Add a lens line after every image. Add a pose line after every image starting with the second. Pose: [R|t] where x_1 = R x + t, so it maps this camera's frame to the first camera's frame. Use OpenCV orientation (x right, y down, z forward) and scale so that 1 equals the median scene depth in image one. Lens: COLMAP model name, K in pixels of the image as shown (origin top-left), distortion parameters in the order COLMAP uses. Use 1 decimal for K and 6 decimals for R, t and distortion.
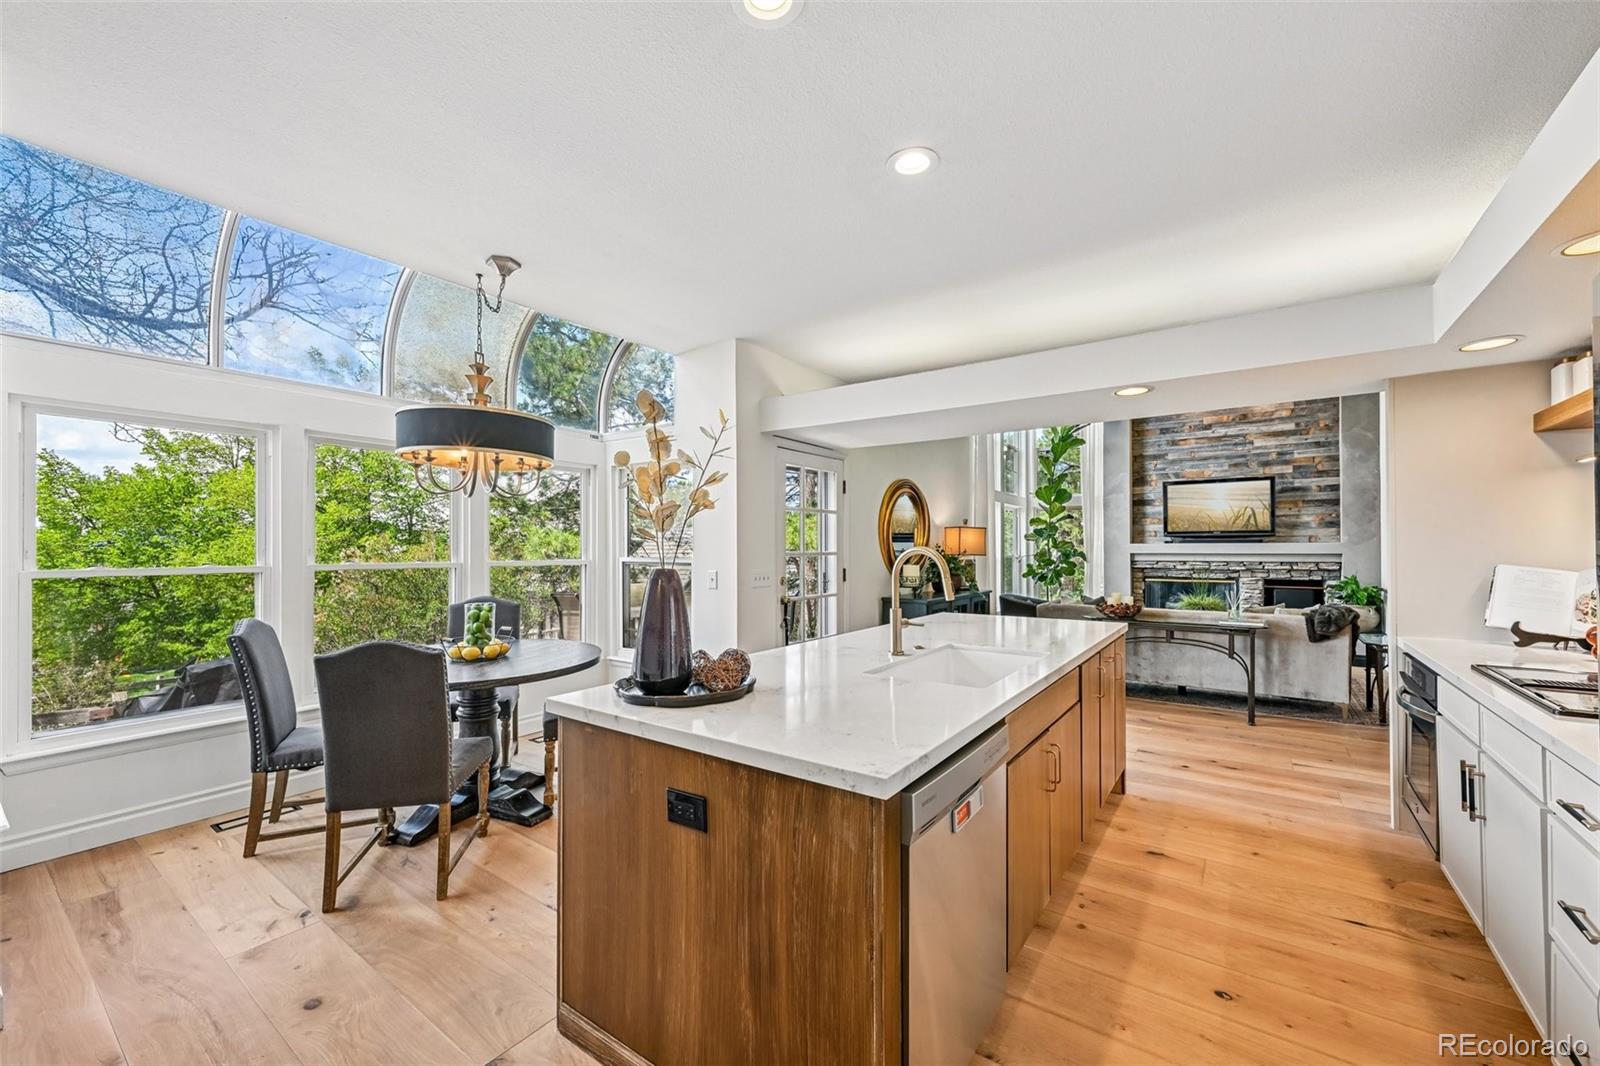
lens RADIAL K [[630.8, 0, 802.7], [0, 630.8, 543.6], [0, 0, 1]] dist [0.002959, 0.000101]
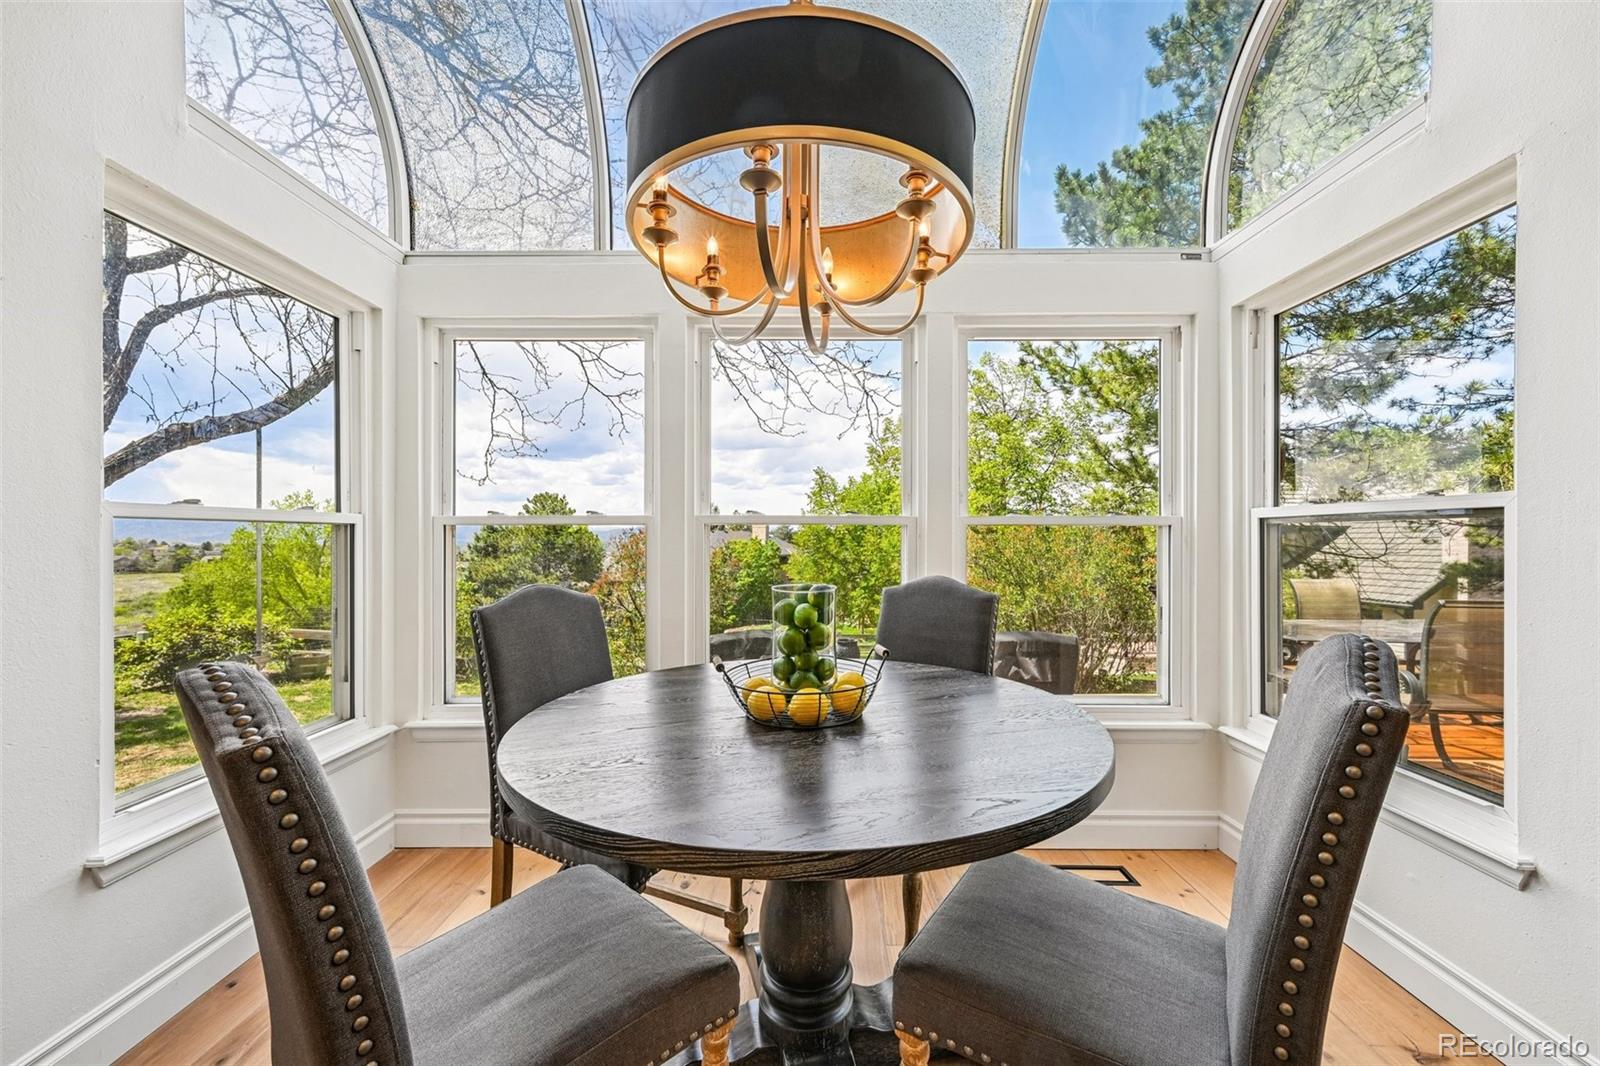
lens RADIAL K [[630.8, 0, 802.7], [0, 630.8, 543.6], [0, 0, 1]] dist [0.002959, 0.000101]
pose [[0.573528, 0.006003, -0.819164, -0.106690], [0.003922, 0.999942, 0.010074, 0.040529], [0.819177, -0.008990, 0.573471, 0.482493]]
